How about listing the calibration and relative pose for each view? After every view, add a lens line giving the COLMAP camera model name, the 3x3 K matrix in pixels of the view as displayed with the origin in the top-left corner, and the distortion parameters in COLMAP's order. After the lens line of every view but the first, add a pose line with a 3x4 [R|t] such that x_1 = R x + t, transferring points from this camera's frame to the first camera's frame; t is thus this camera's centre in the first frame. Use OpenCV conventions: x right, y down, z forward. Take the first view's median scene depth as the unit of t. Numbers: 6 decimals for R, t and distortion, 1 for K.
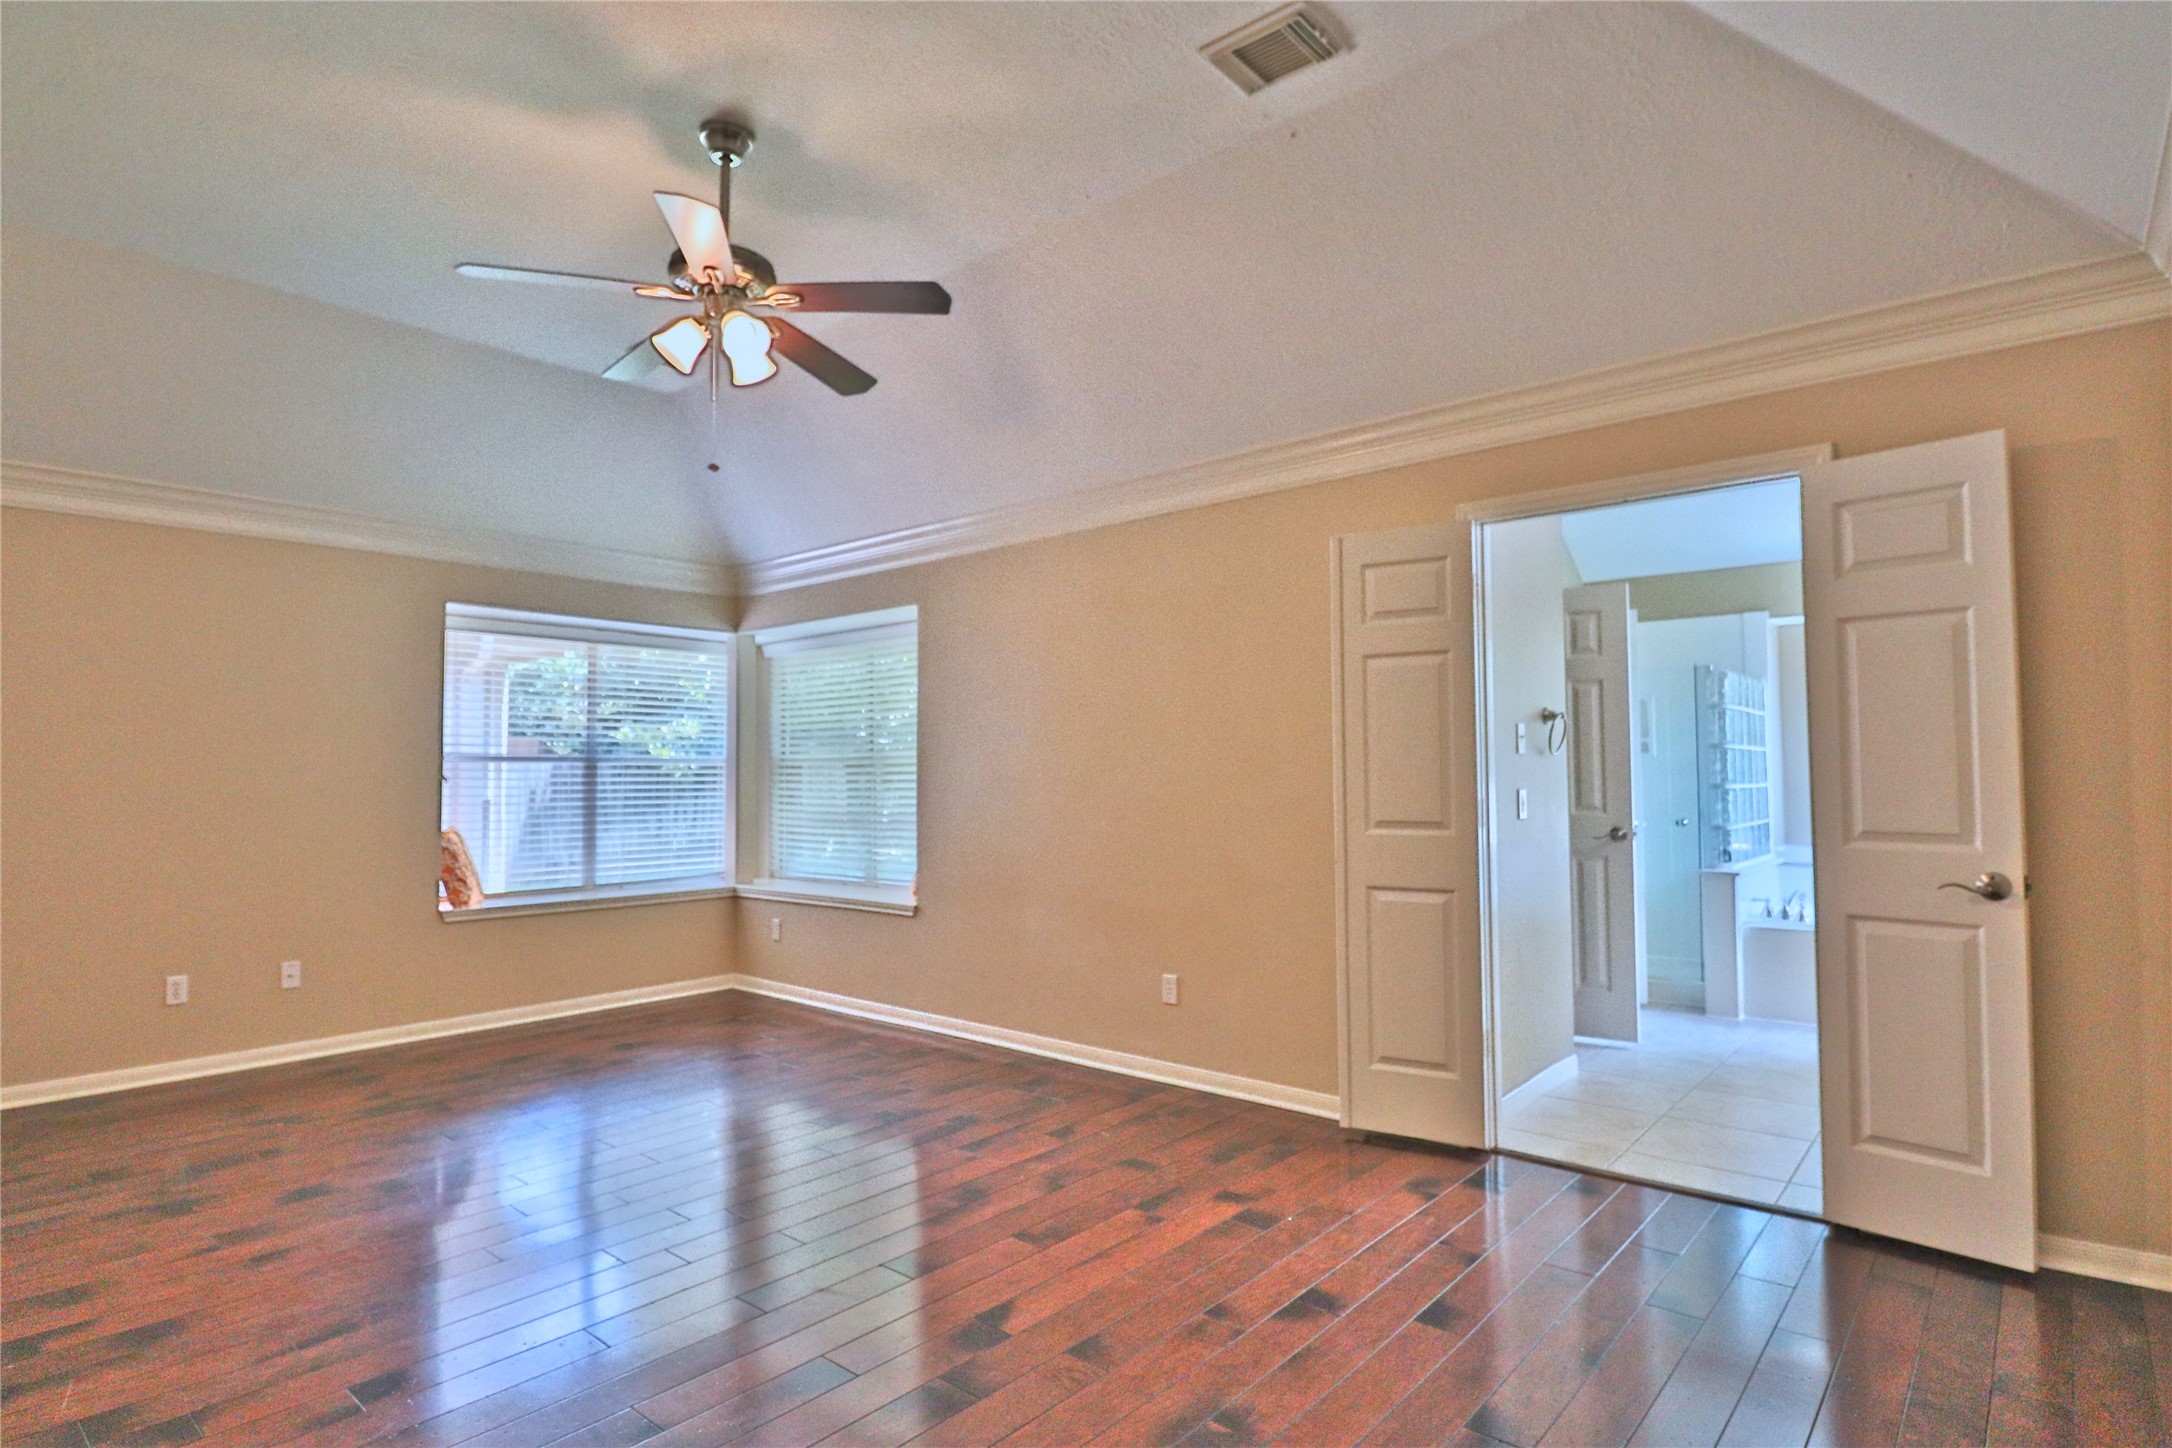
lens RADIAL K [[1122.1, 0, 1090.1], [0, 1122.1, 724.9], [0, 0, 1]] dist [0.000442, -0.014371]
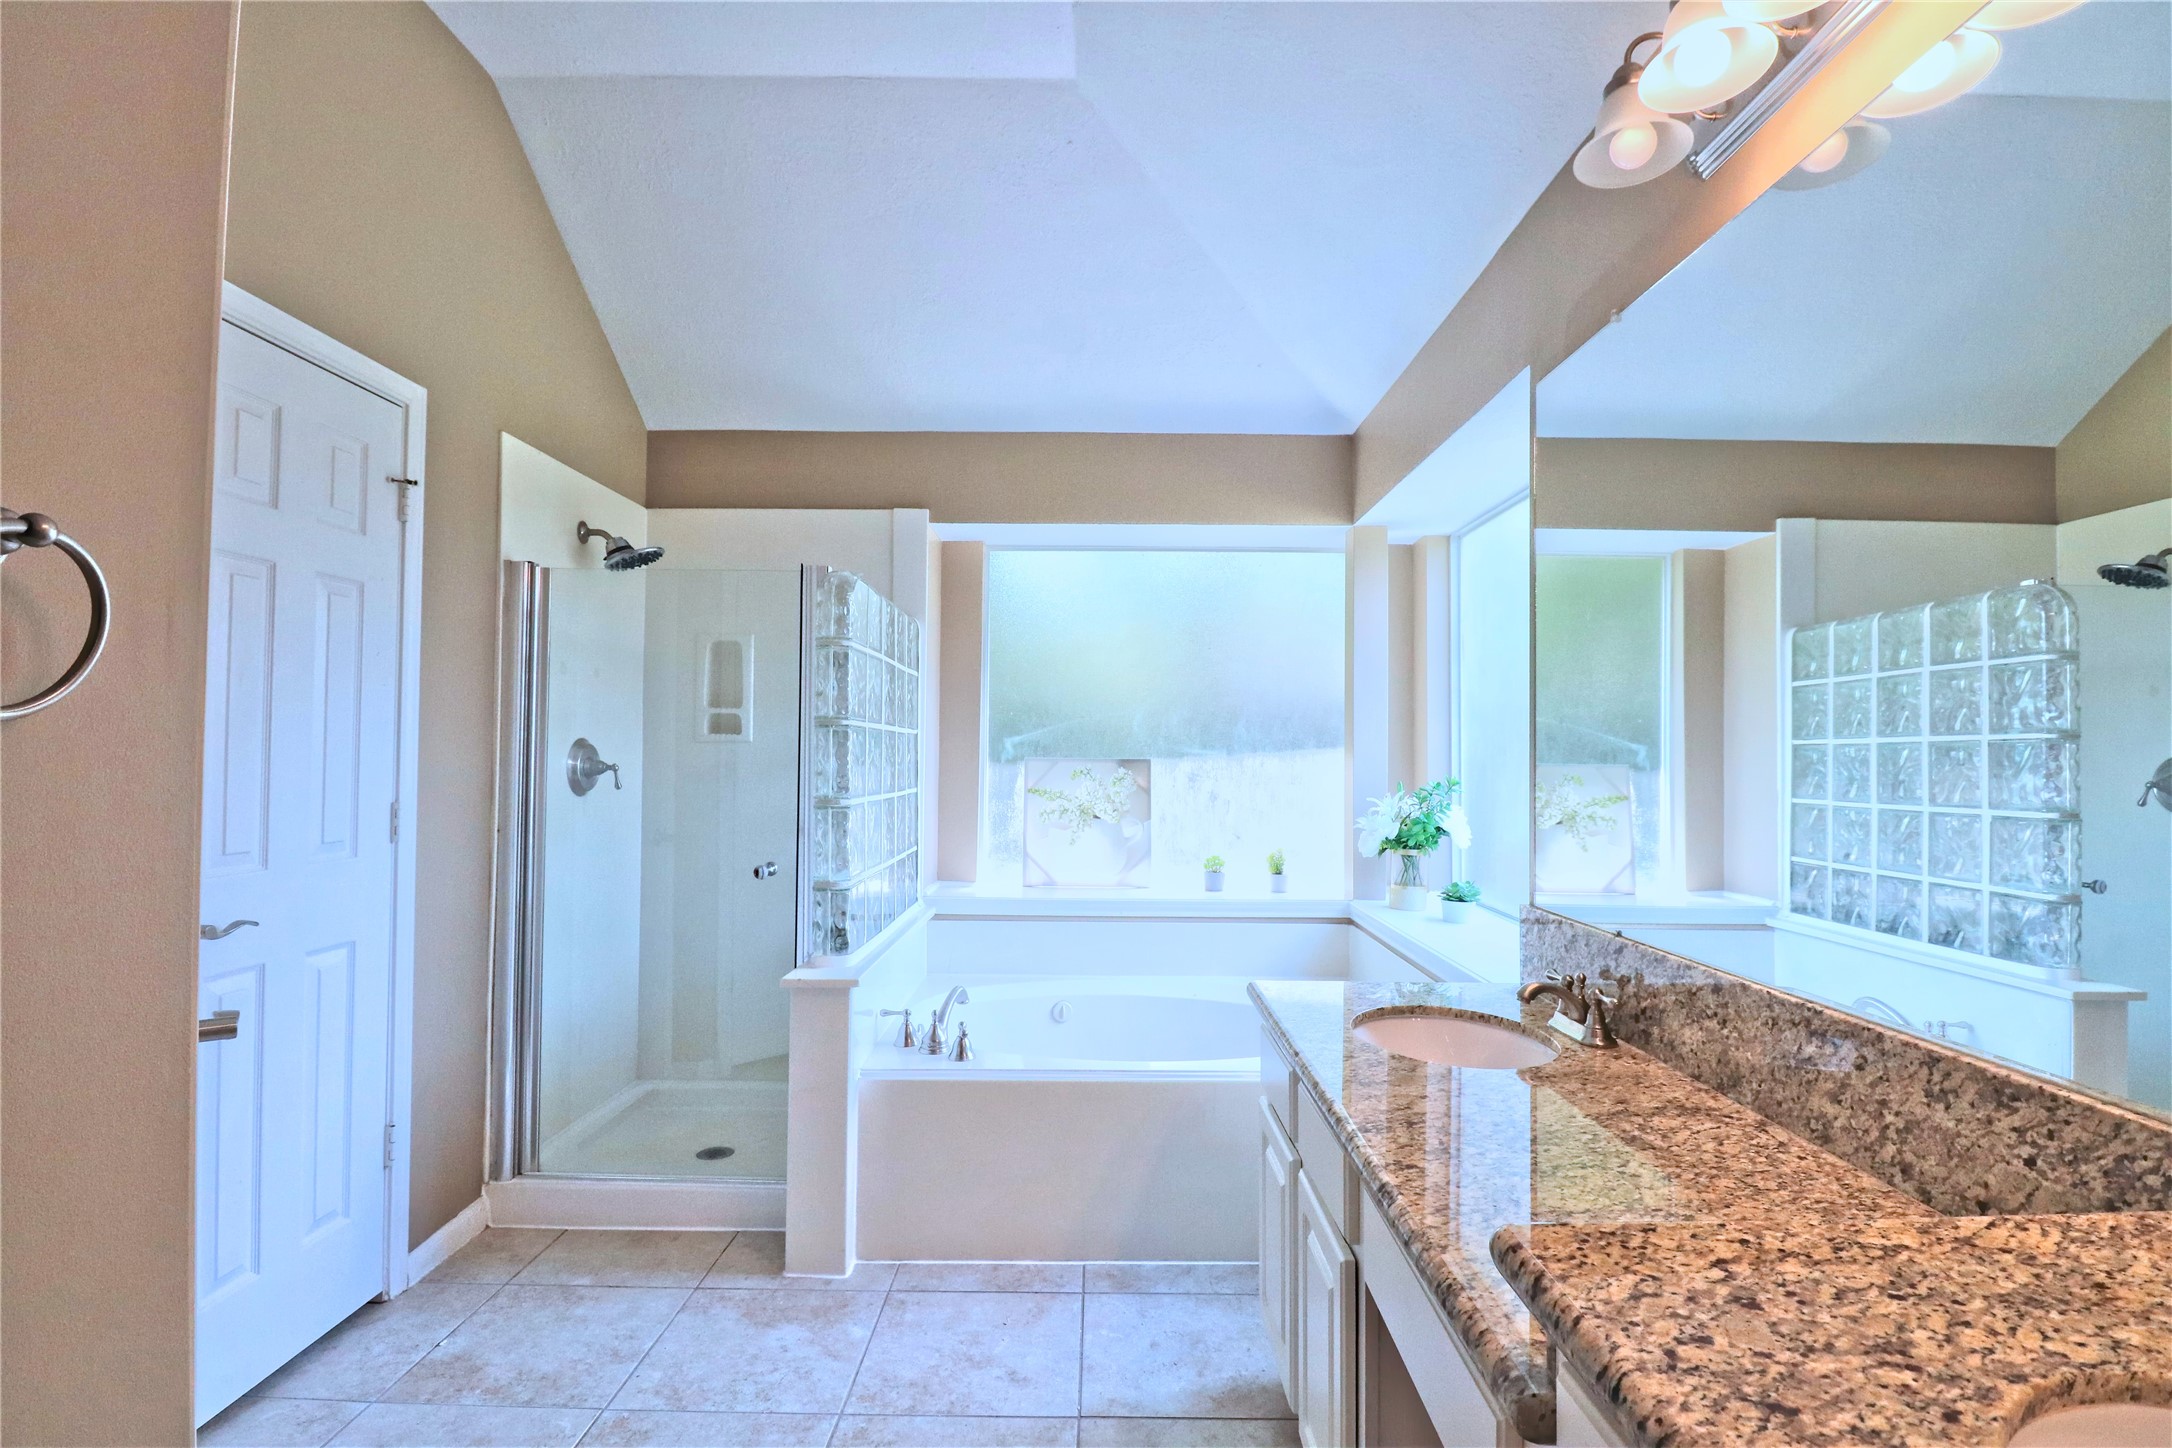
lens RADIAL K [[1122.1, 0, 1090.1], [0, 1122.1, 724.9], [0, 0, 1]] dist [0.000442, -0.014371]
pose [[0.771325, 0.033949, 0.635535, 0.326603], [-0.041108, 0.999149, -0.003481, 0.016419], [-0.635112, -0.023440, 0.772064, 0.532993]]
